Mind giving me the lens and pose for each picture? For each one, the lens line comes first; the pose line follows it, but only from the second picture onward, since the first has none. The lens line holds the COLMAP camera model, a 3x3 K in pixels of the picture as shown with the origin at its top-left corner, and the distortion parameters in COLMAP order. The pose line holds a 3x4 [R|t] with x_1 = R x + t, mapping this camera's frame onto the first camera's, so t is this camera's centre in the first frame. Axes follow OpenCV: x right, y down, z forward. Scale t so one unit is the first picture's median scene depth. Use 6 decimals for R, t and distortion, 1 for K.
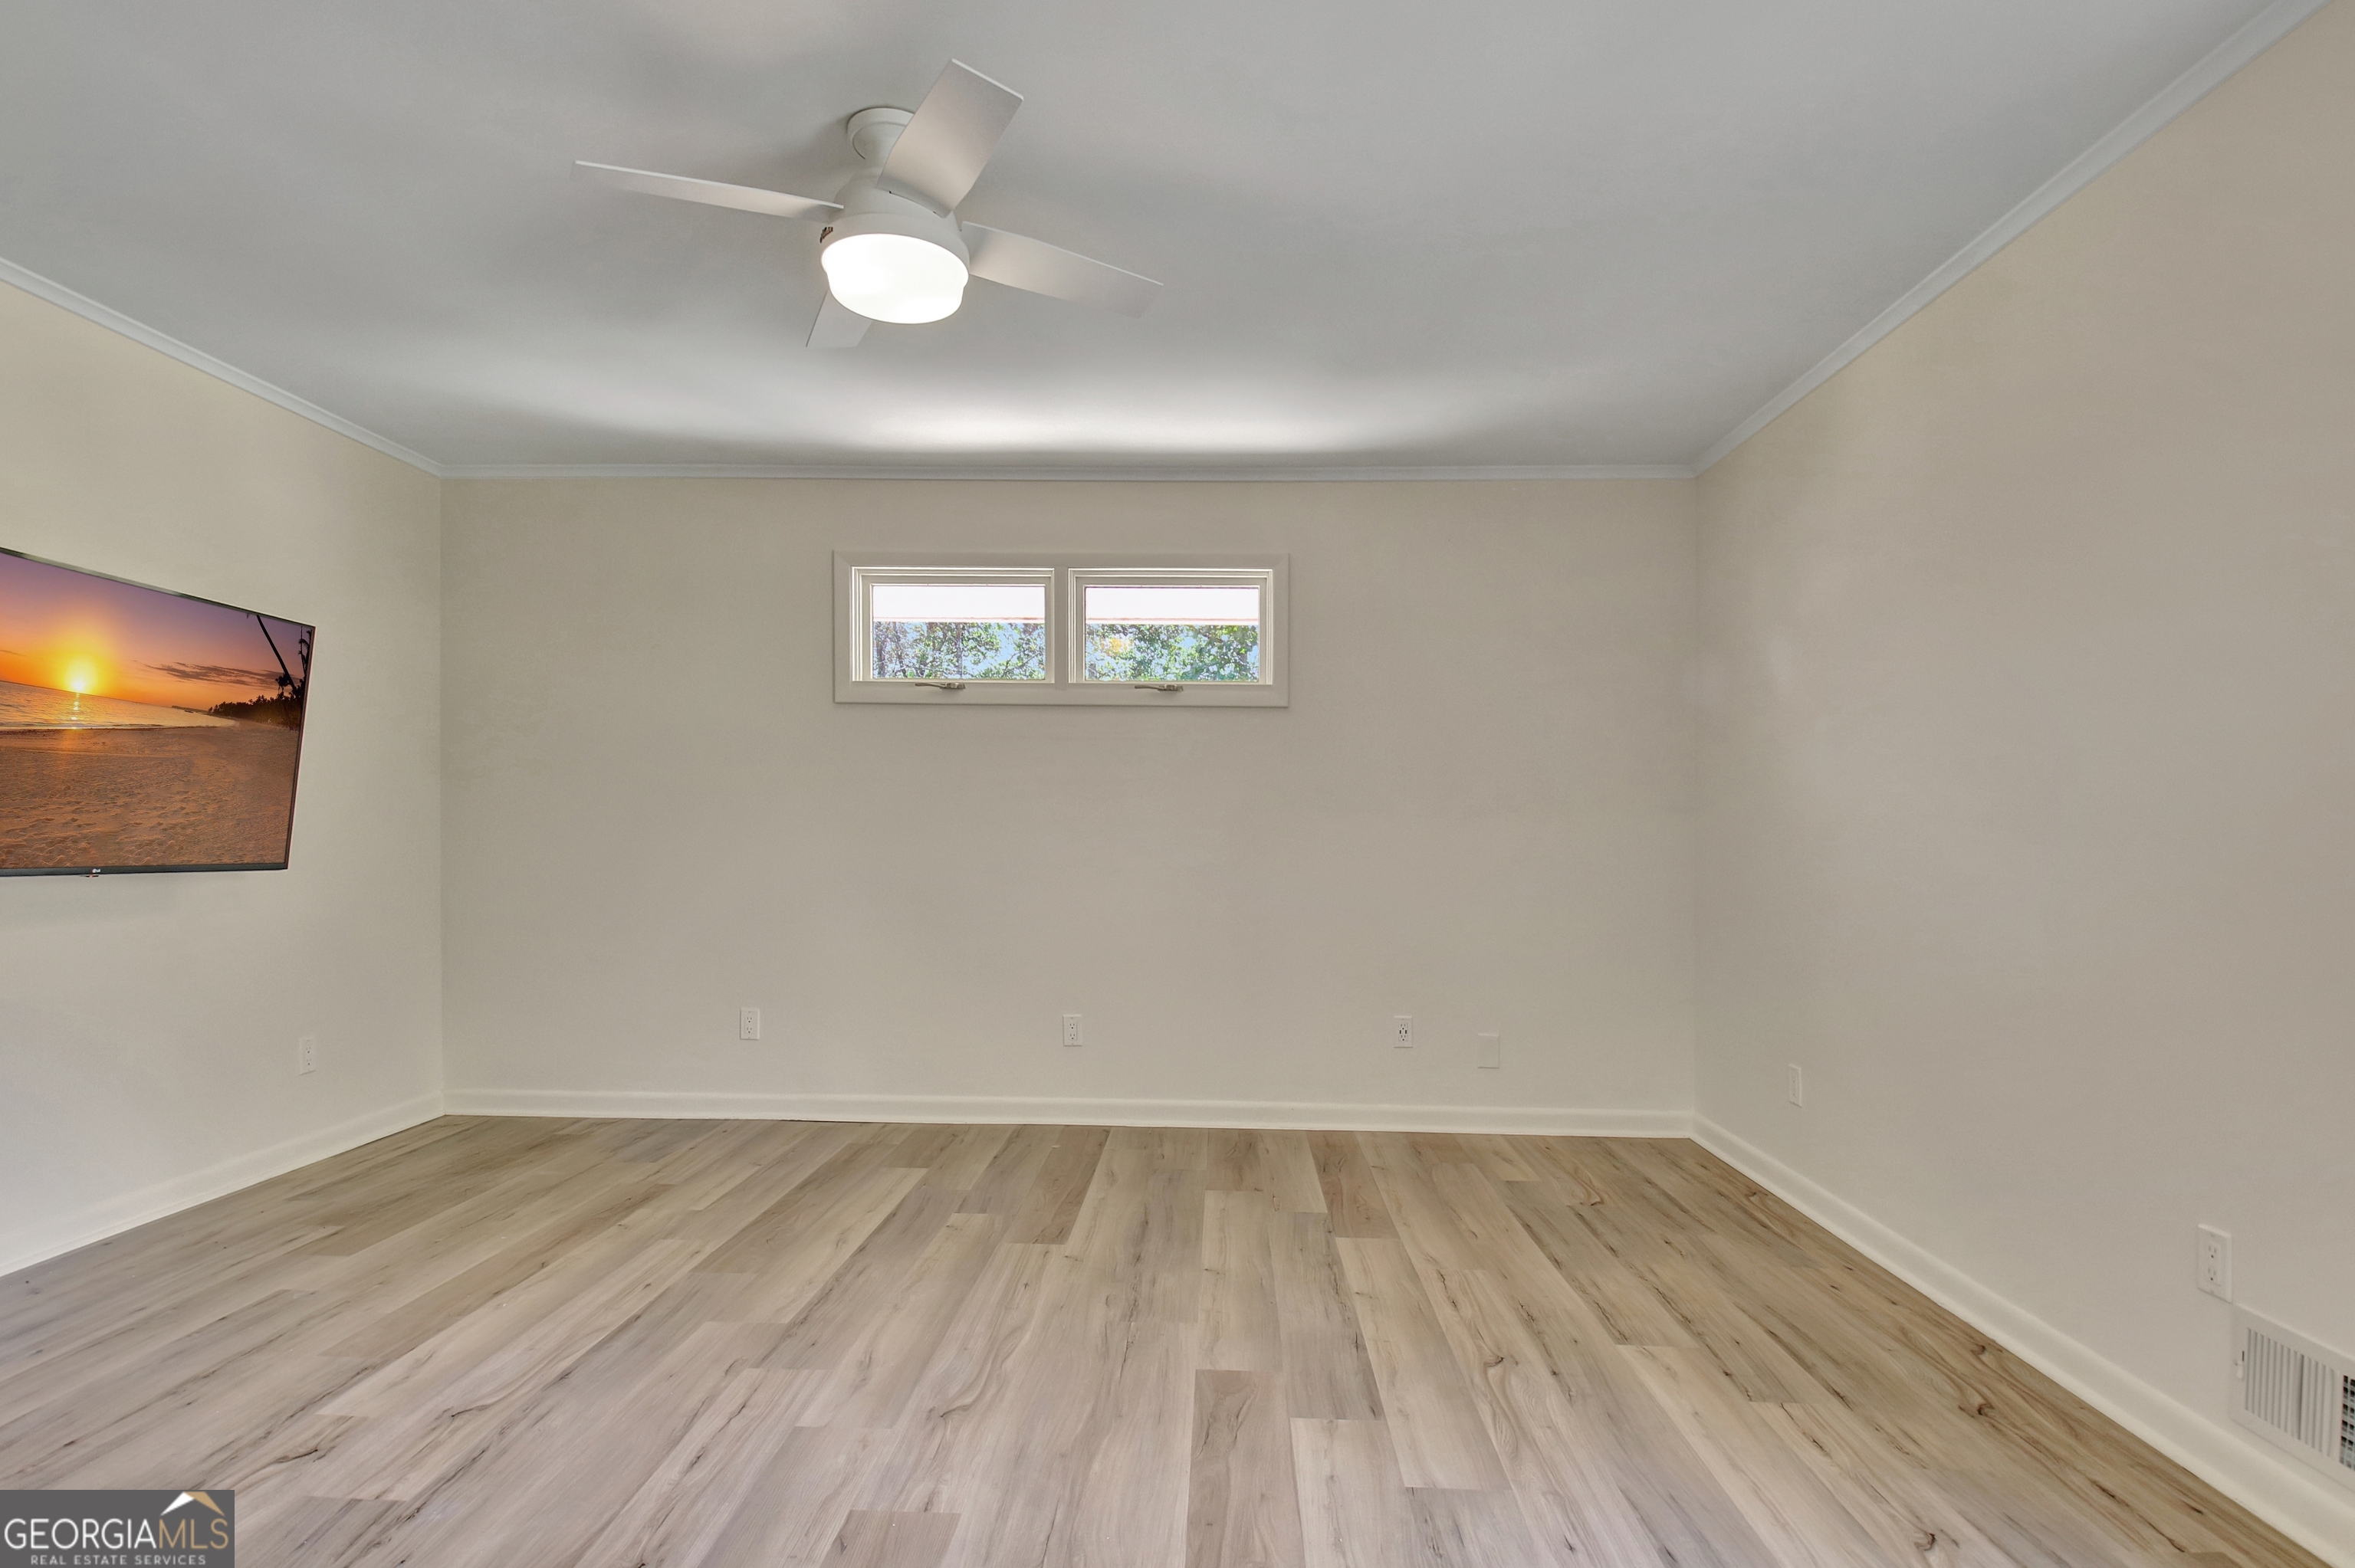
lens RADIAL K [[1179.2, 0, 1178.9], [0, 1179.2, 795.8], [0, 0, 1]] dist [0.005568, -0.009937]
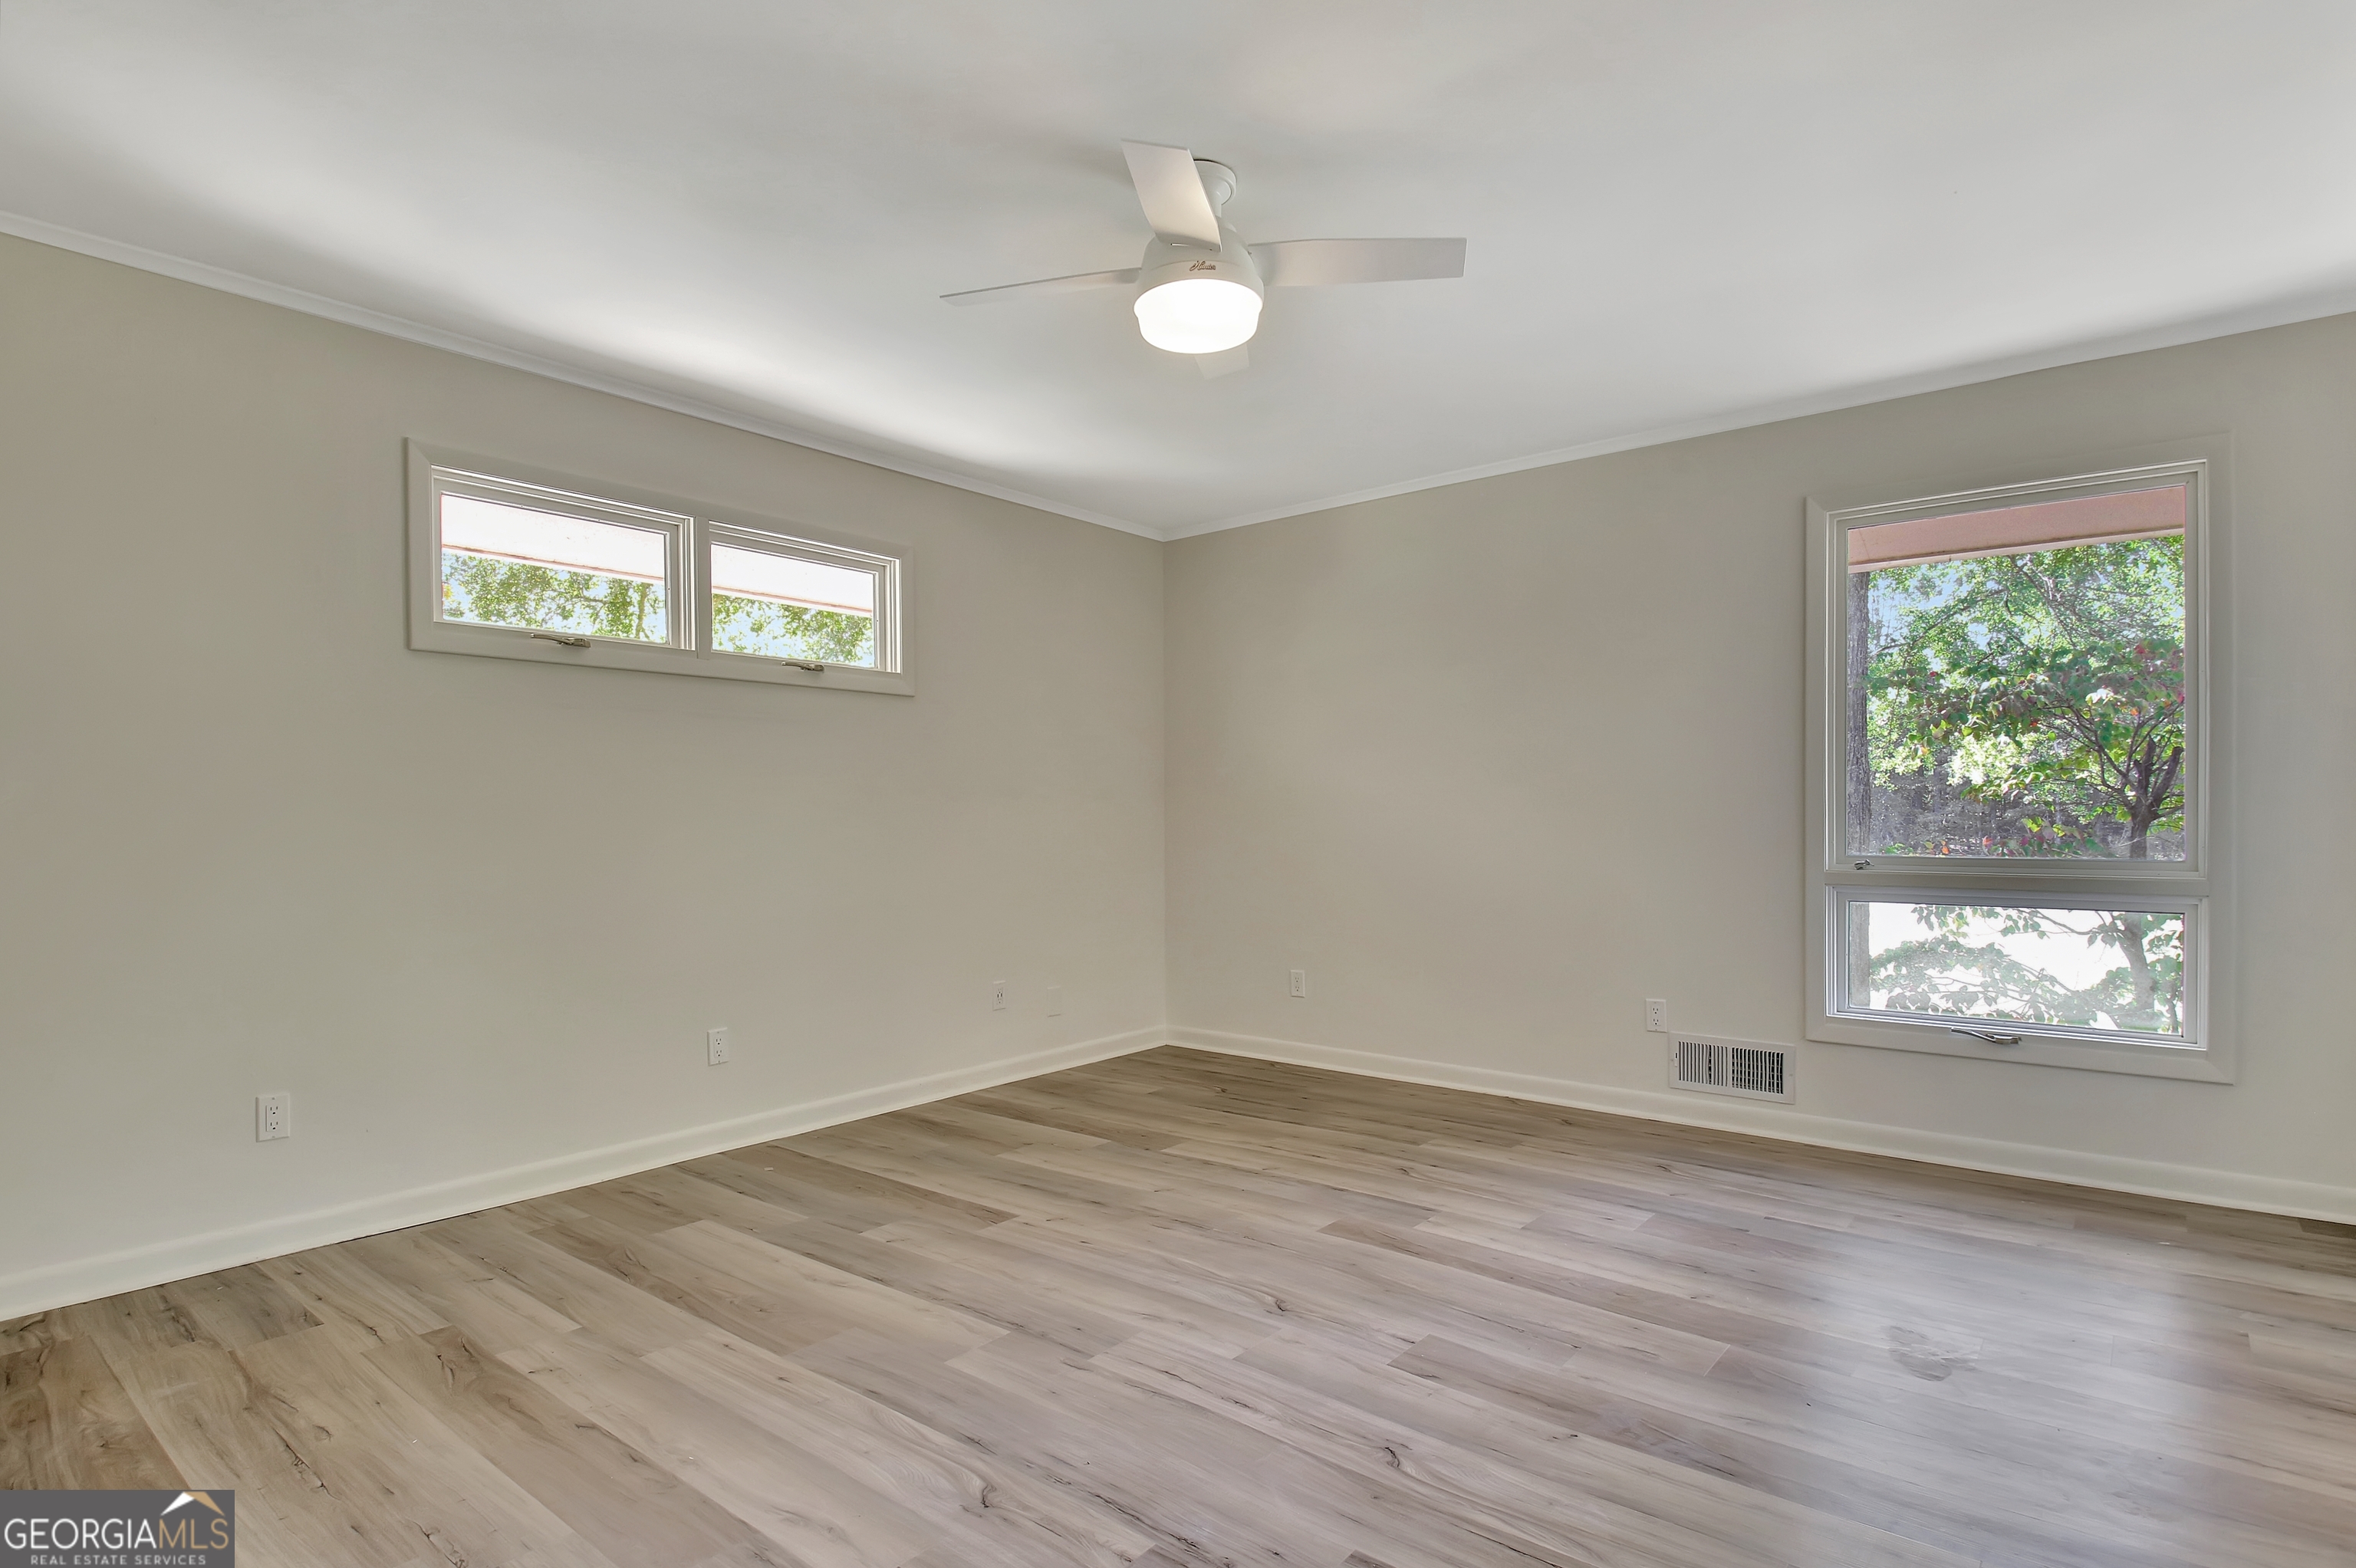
lens RADIAL K [[1199.8, 0, 1176.6], [0, 1199.8, 797.2], [0, 0, 1]] dist [-0.001207, -0.002862]
pose [[0.604370, -0.001676, 0.796702, -0.799917], [-0.005724, 0.999963, 0.006446, 0.006466], [-0.796683, -0.008456, 0.604338, 0.245100]]
